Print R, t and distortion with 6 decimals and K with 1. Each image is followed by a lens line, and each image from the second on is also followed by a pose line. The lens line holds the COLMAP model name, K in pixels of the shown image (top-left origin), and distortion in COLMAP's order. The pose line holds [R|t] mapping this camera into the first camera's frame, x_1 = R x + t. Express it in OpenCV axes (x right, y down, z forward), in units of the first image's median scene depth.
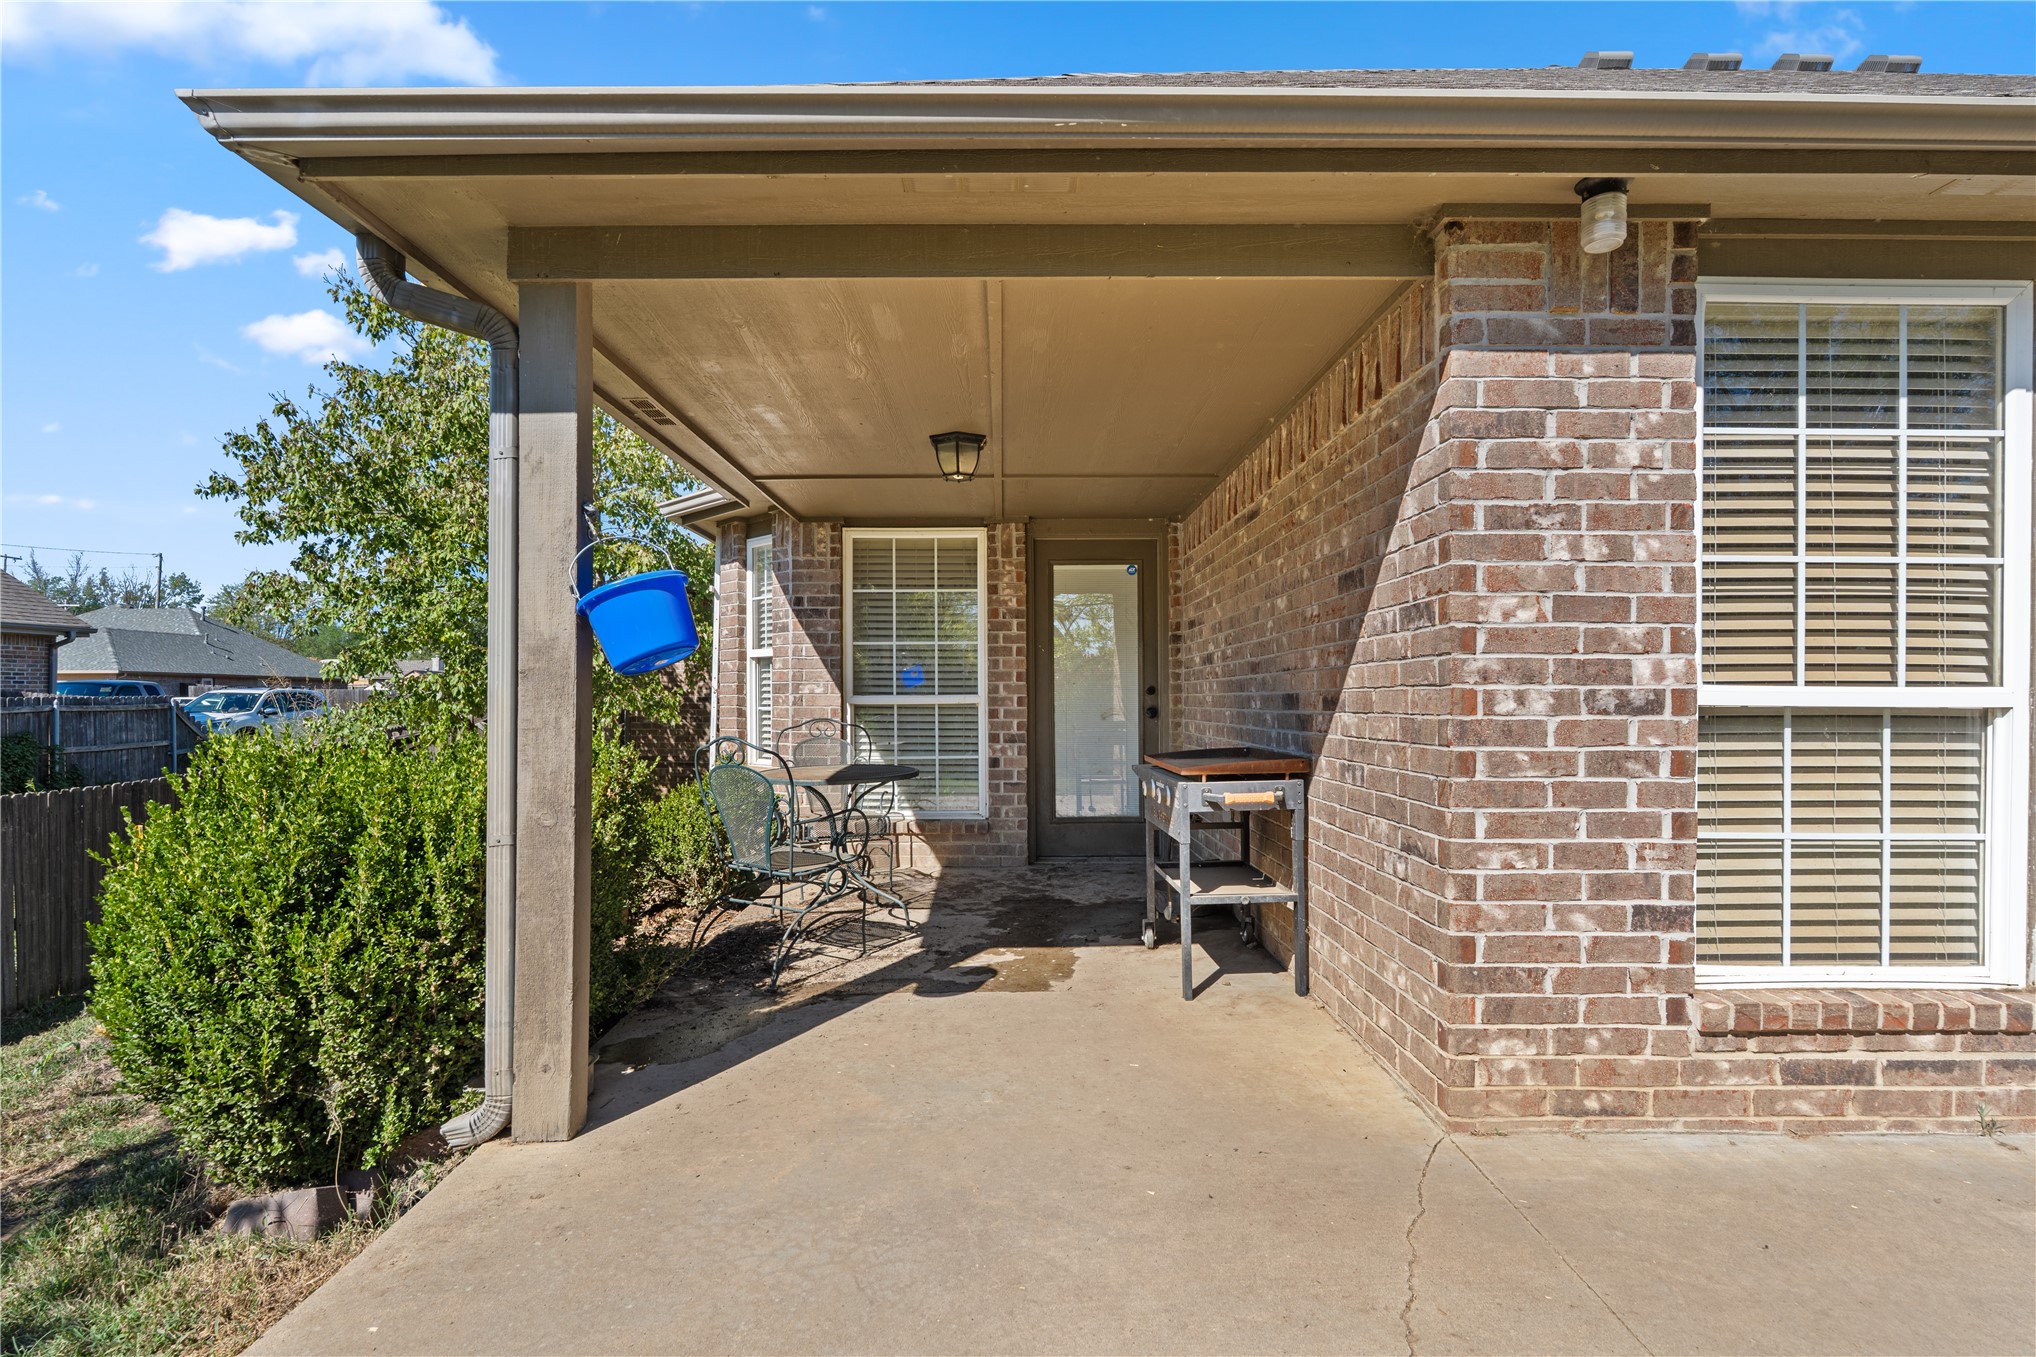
lens RADIAL K [[1017.4, 0, 1016.4], [0, 1017.4, 691.0], [0, 0, 1]] dist [-0.001640, -0.000164]
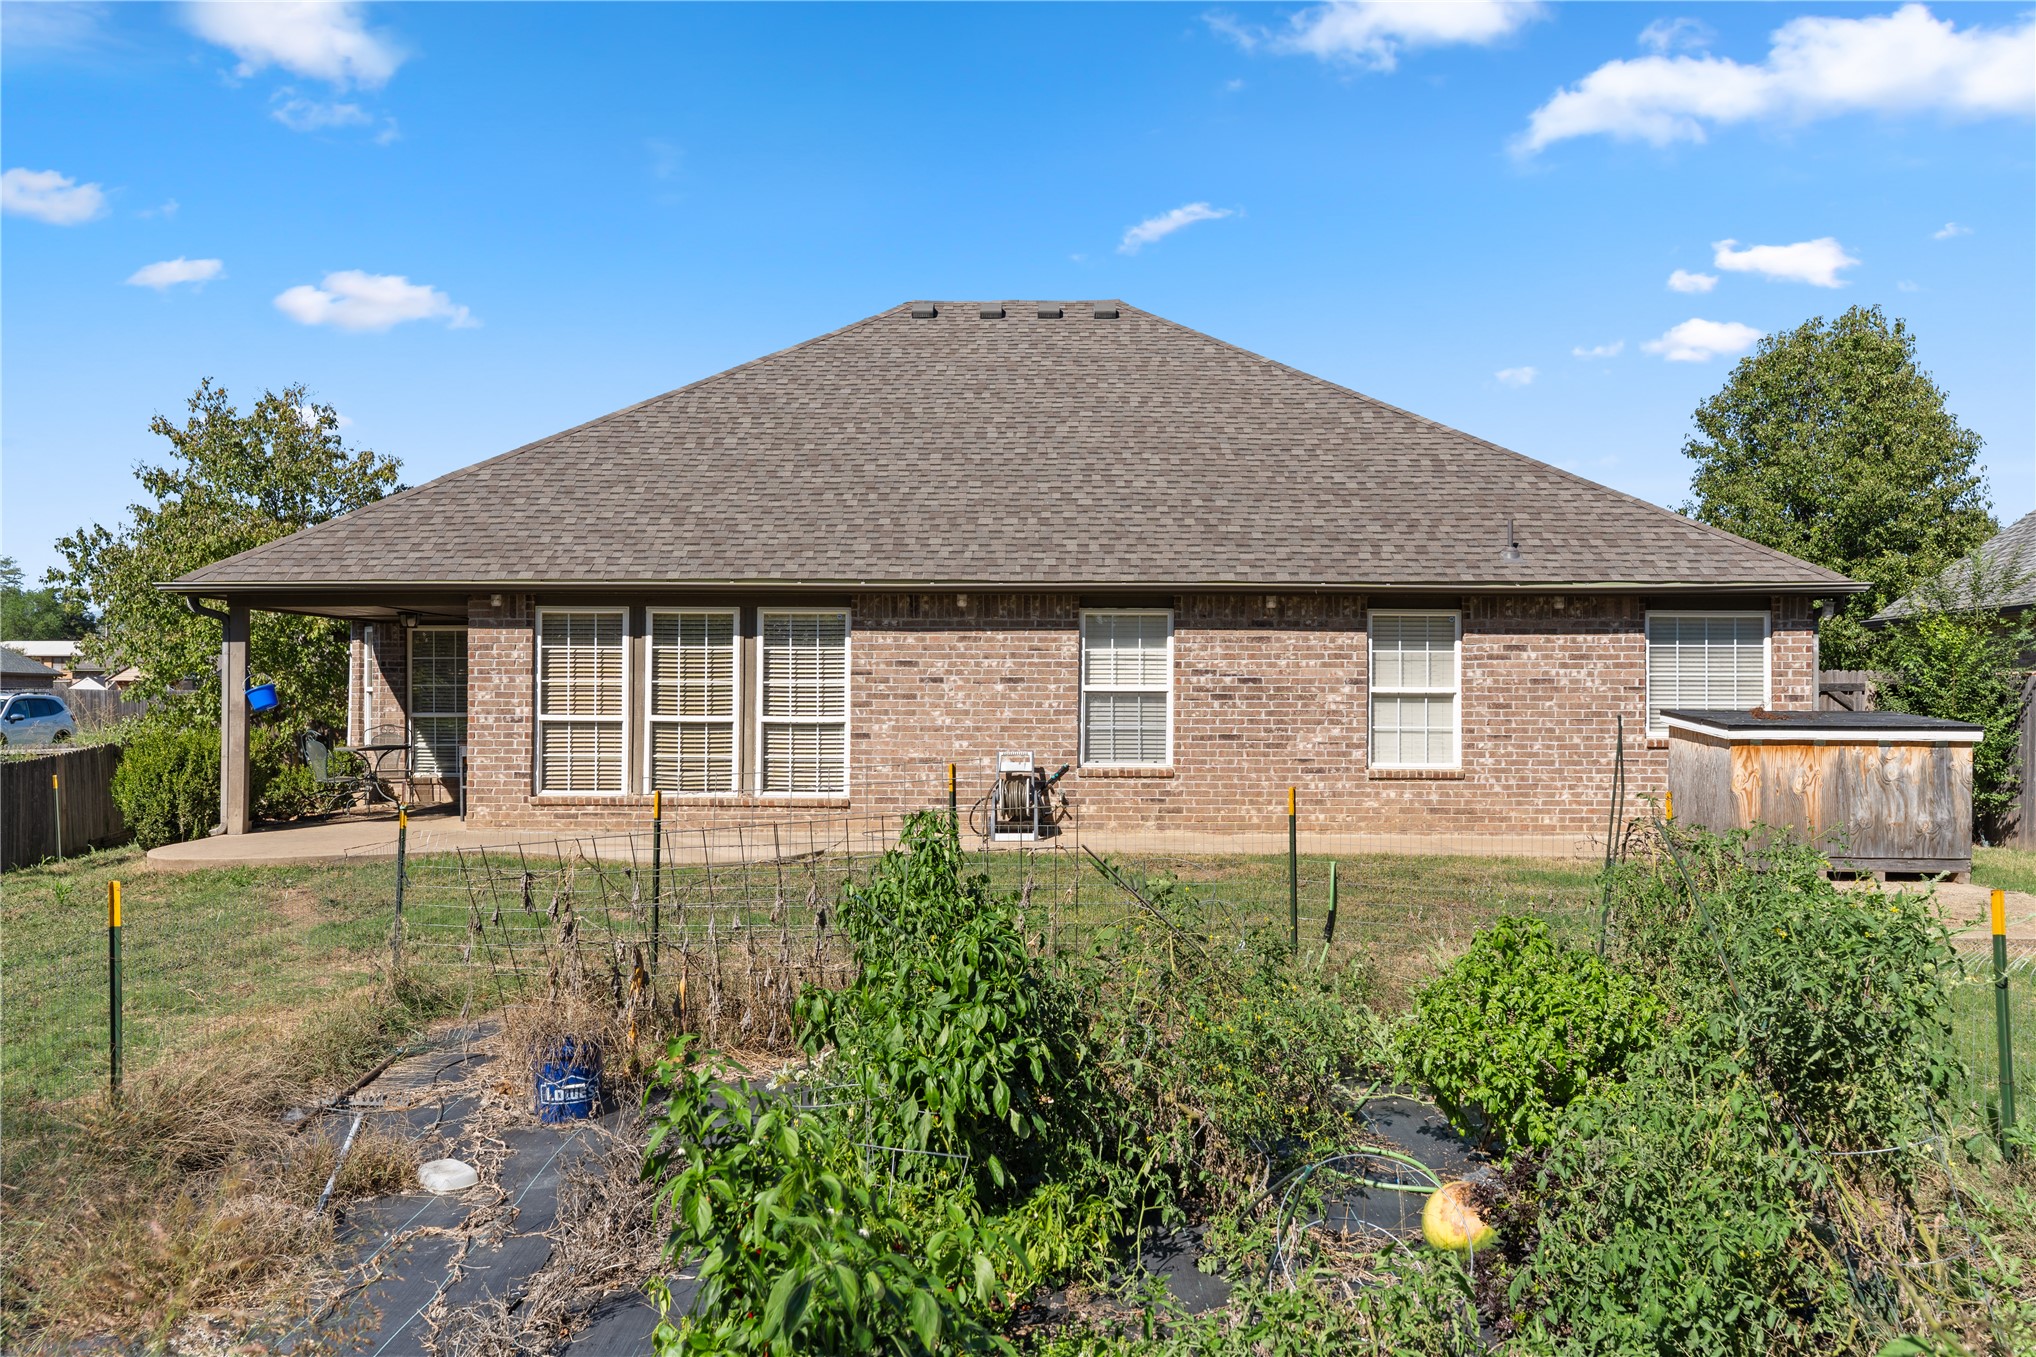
lens RADIAL K [[1601.9, 0, 1018.0], [0, 1601.9, 678.5], [0, 0, 1]] dist [0.002162, 0.002241]
pose [[0.999655, 0.000218, -0.026248, 2.649001], [-0.000326, 0.999991, -0.004115, -0.118973], [0.026247, 0.004122, 0.999647, -4.978805]]
